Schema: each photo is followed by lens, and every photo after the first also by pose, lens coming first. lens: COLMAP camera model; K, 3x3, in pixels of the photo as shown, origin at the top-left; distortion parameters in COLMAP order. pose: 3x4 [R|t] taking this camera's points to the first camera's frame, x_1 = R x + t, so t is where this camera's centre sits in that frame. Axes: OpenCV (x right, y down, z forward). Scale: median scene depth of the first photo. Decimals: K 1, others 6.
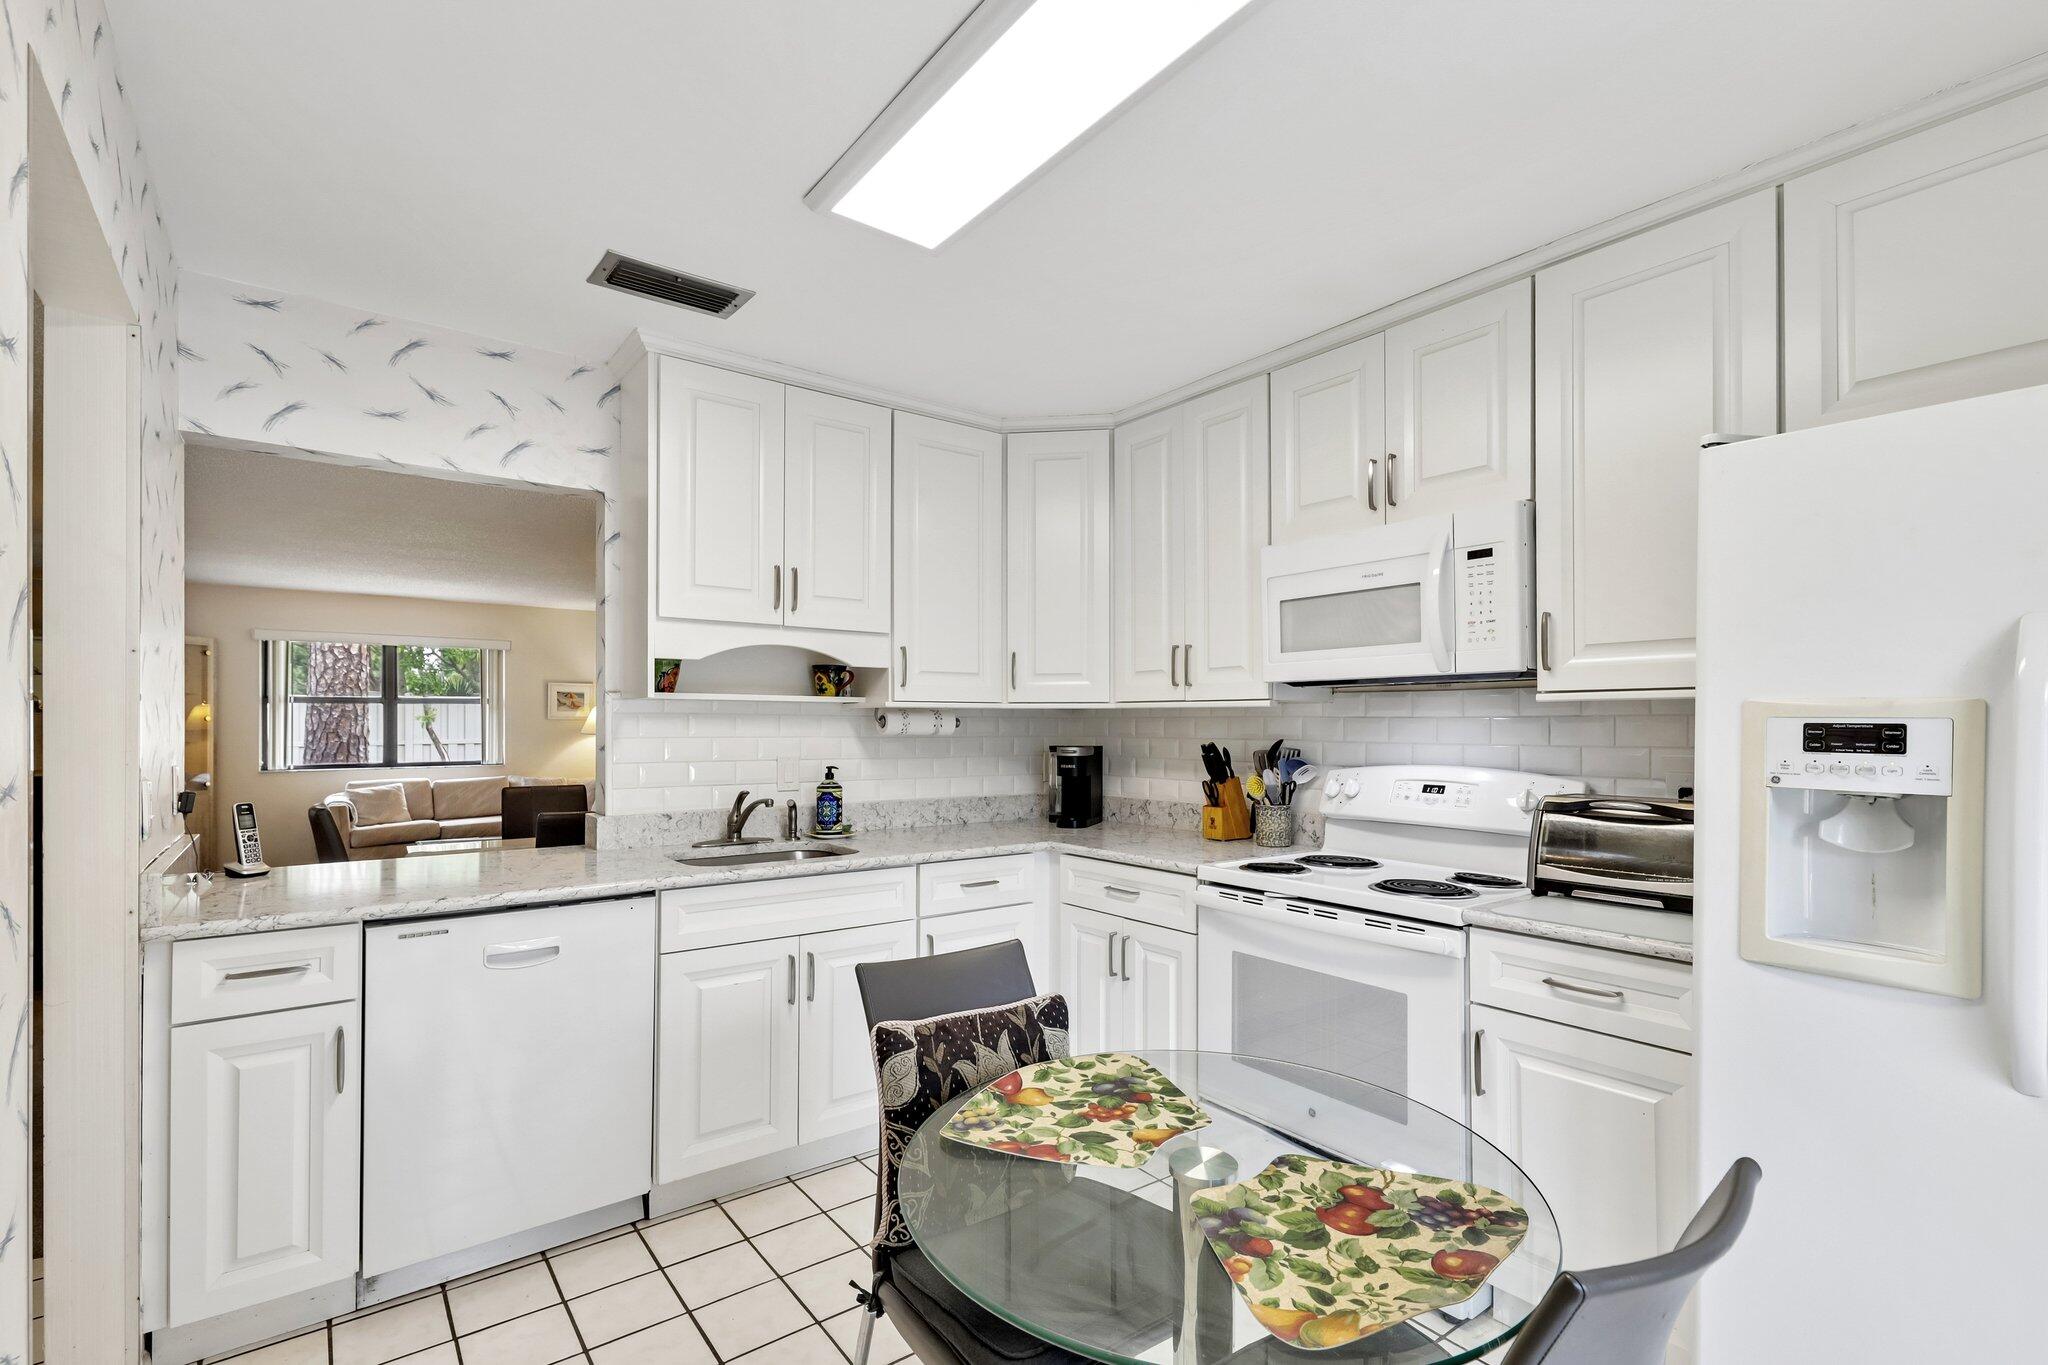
lens RADIAL K [[932.8, 0, 1025.0], [0, 932.8, 724.2], [0, 0, 1]] dist [0.008312, 0.002006]
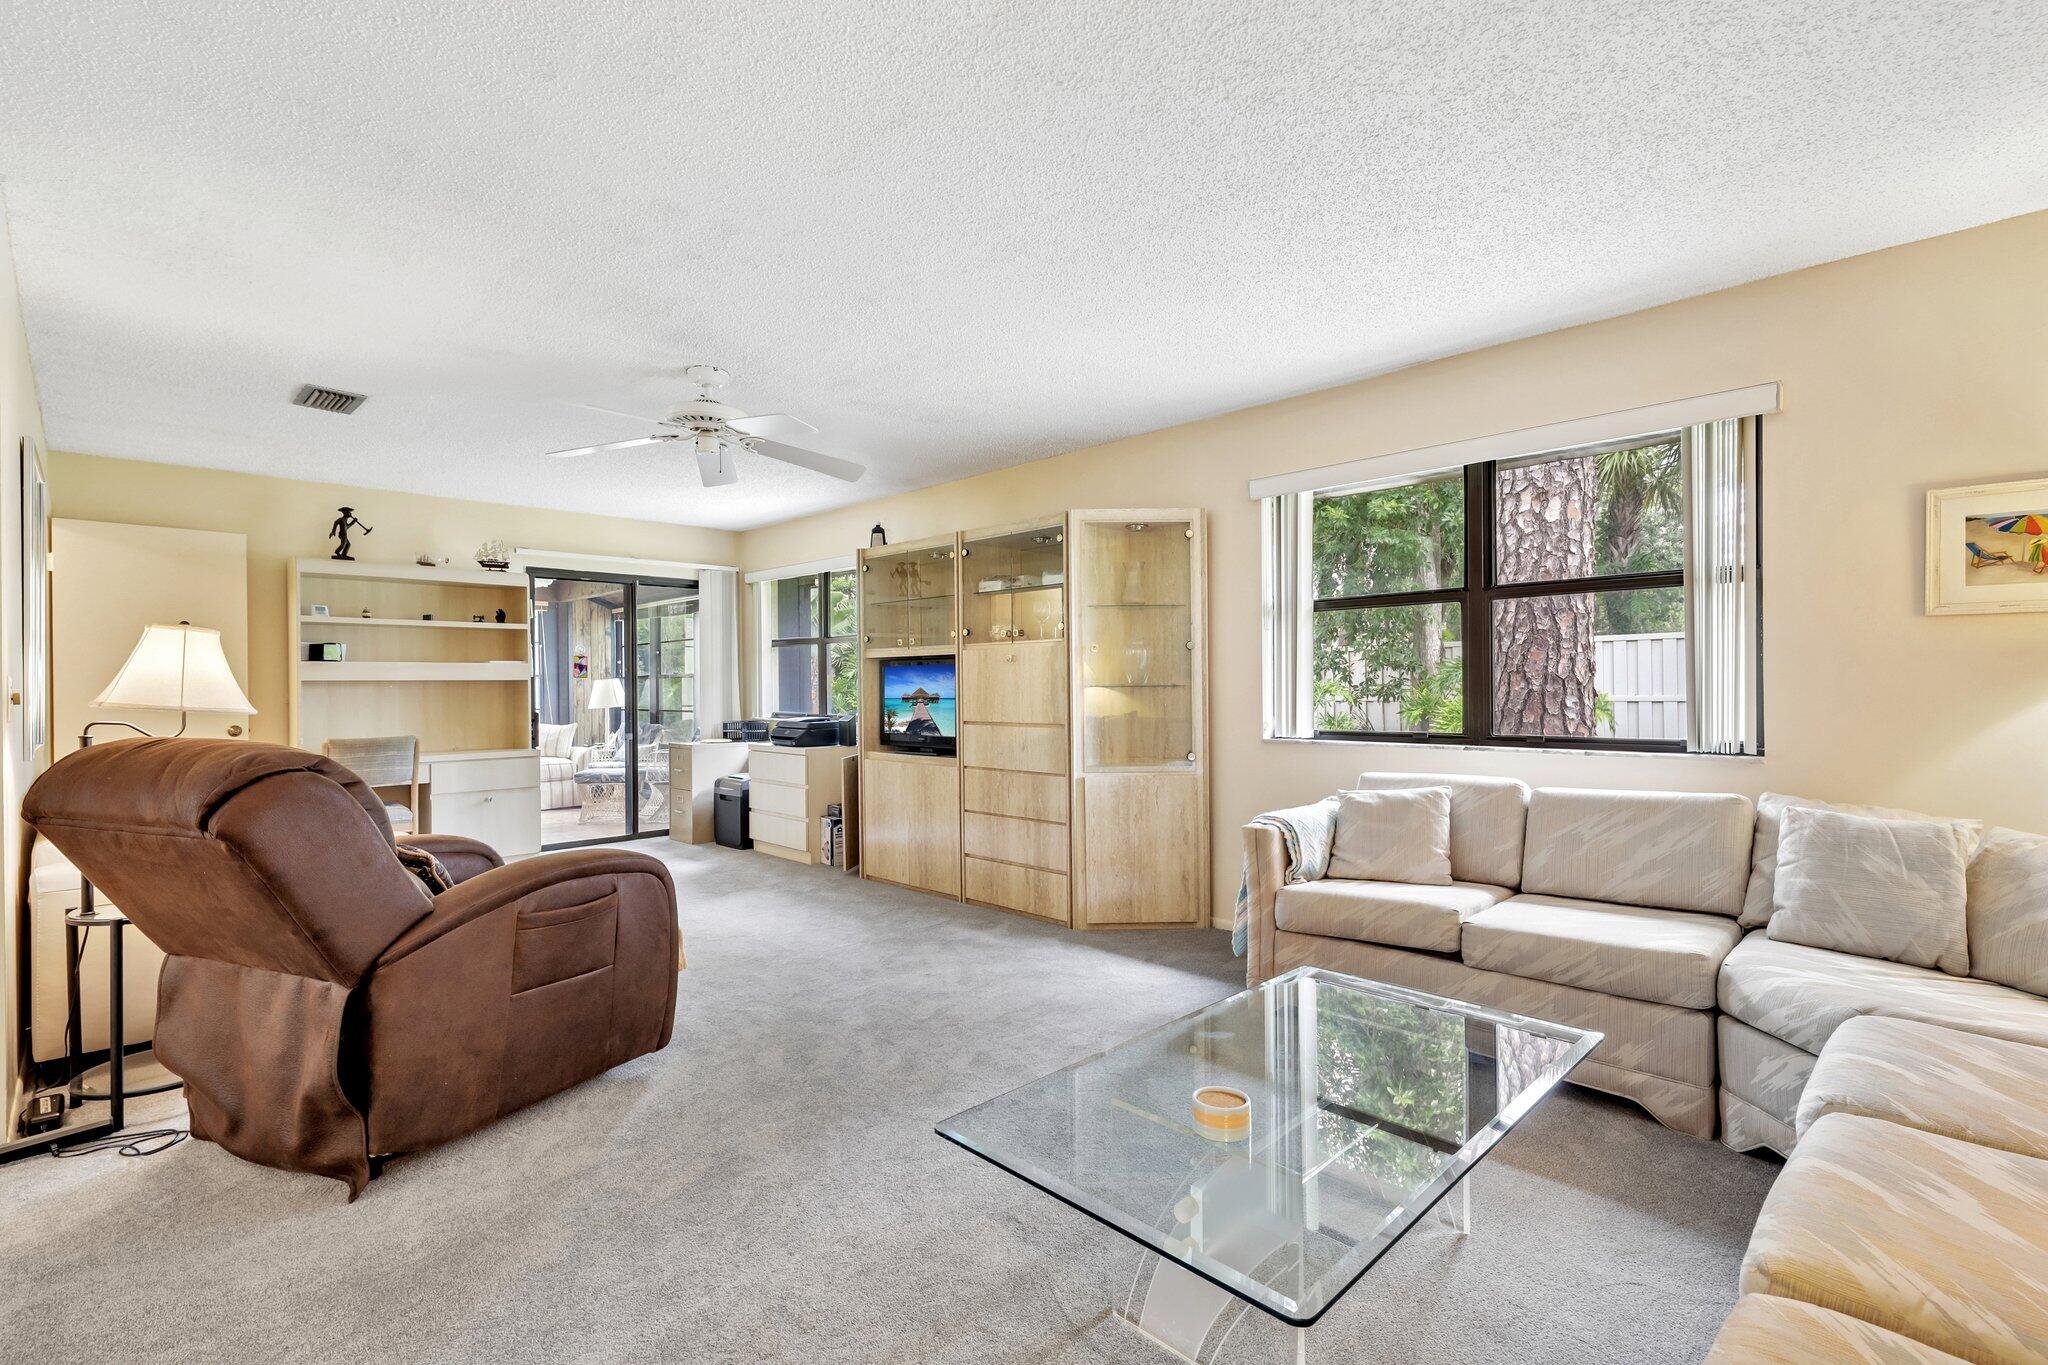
lens RADIAL K [[932.8, 0, 1019.2], [0, 932.8, 682.5], [0, 0, 1]] dist [0.008312, 0.002006]
pose [[0.128127, -0.003282, -0.991752, -0.861405], [0.006615, 0.999975, -0.002455, 0.052294], [0.991736, -0.006246, 0.128146, 2.327669]]
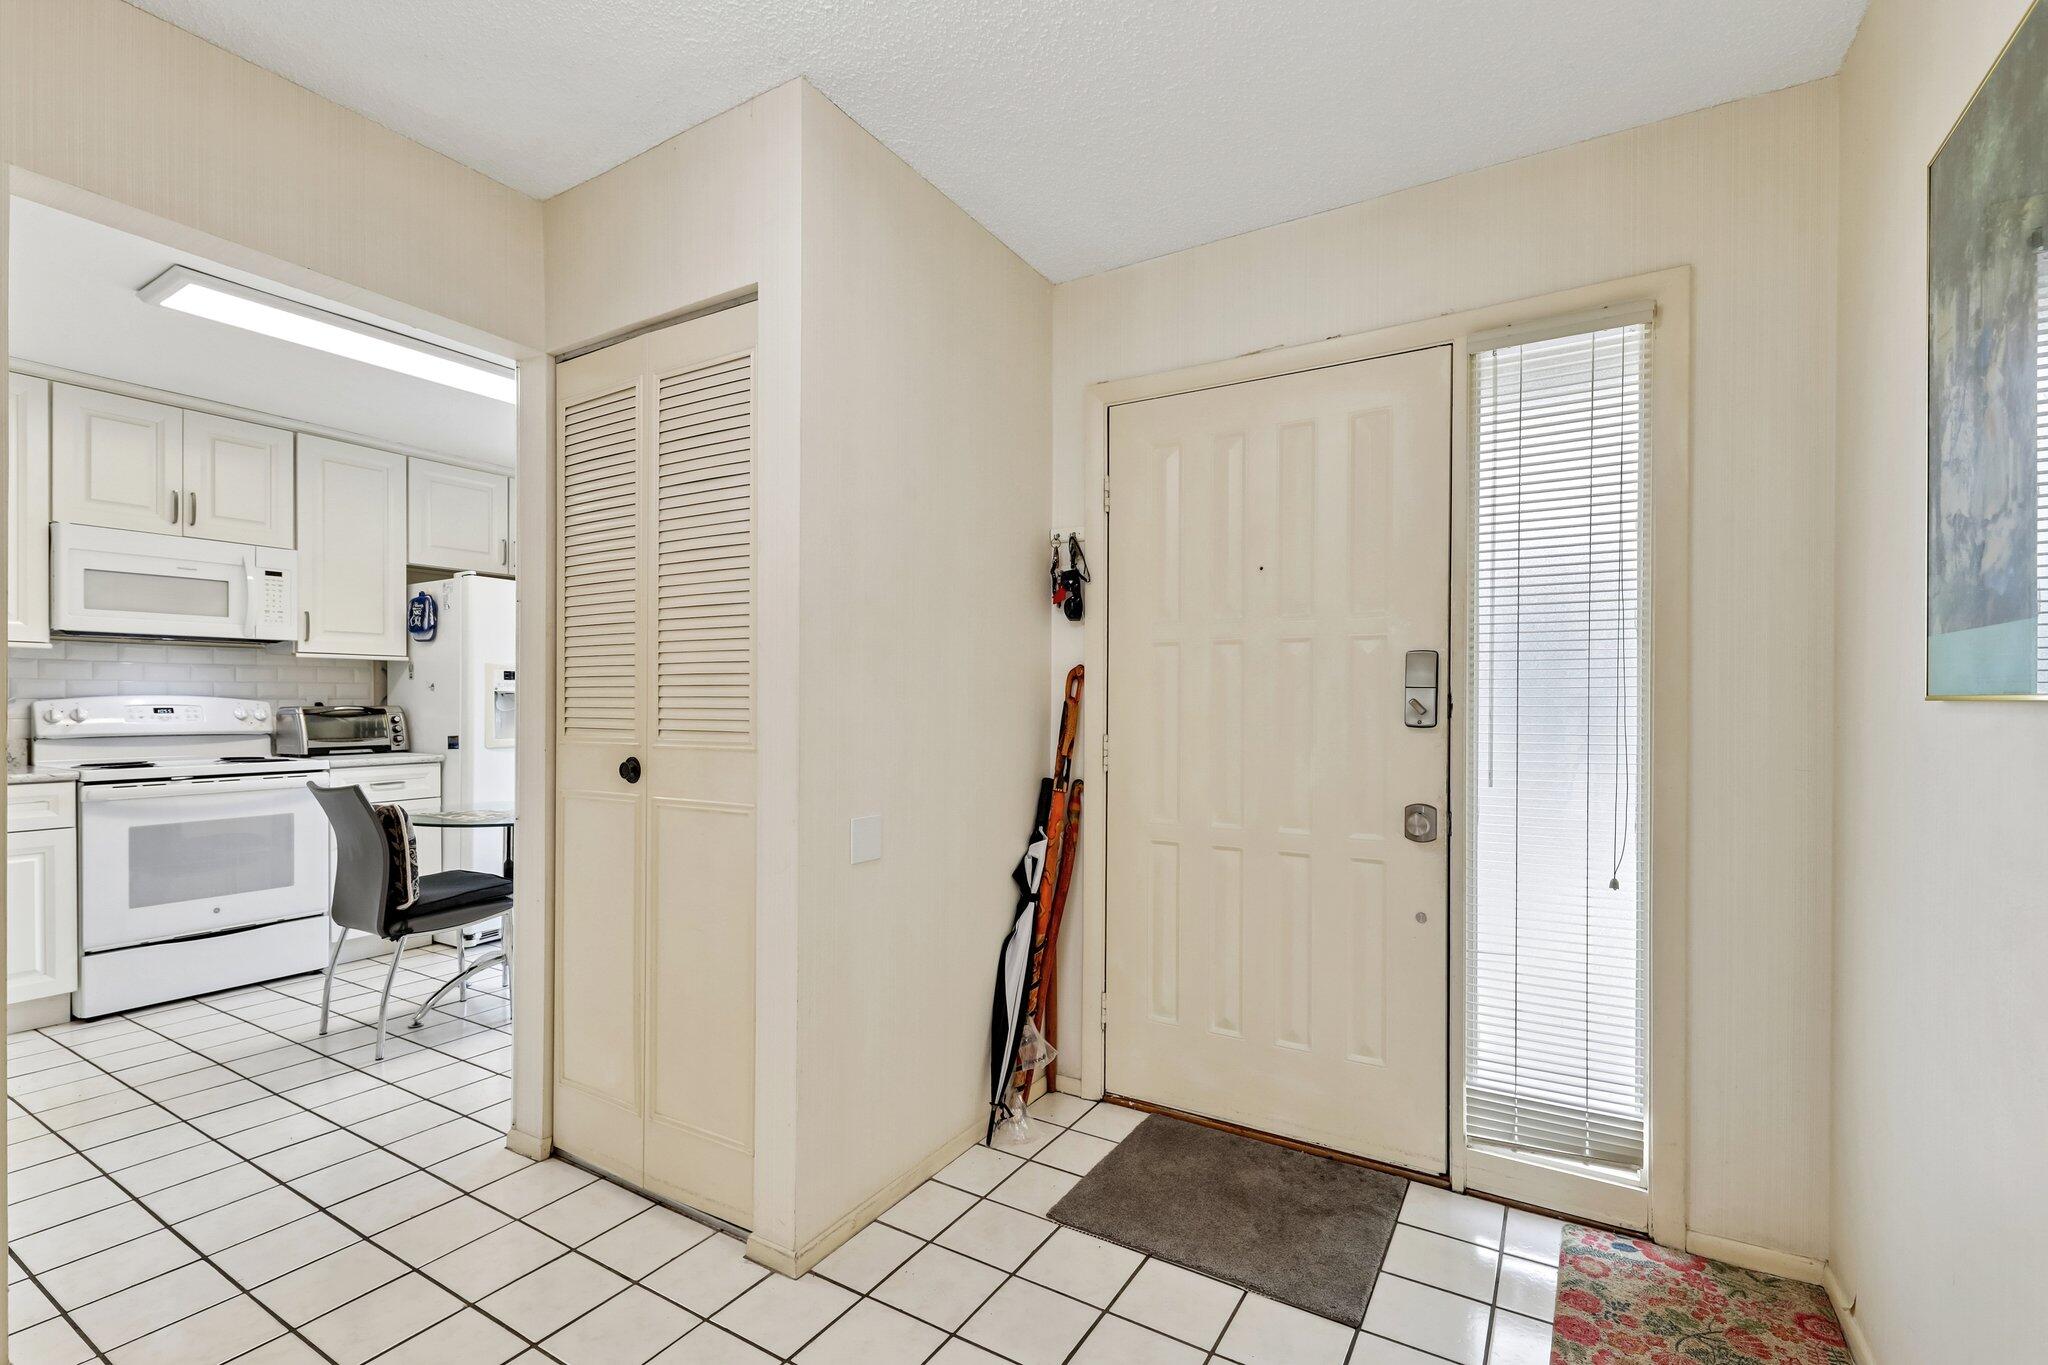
lens RADIAL K [[932.8, 0, 1031.7], [0, 932.8, 712.1], [0, 0, 1]] dist [0.008312, 0.002006]
pose [[-0.346466, -0.010900, 0.937999, -1.461272], [-0.001751, 0.999938, 0.010972, 0.053248], [-0.938061, 0.002159, -0.346464, 0.218852]]
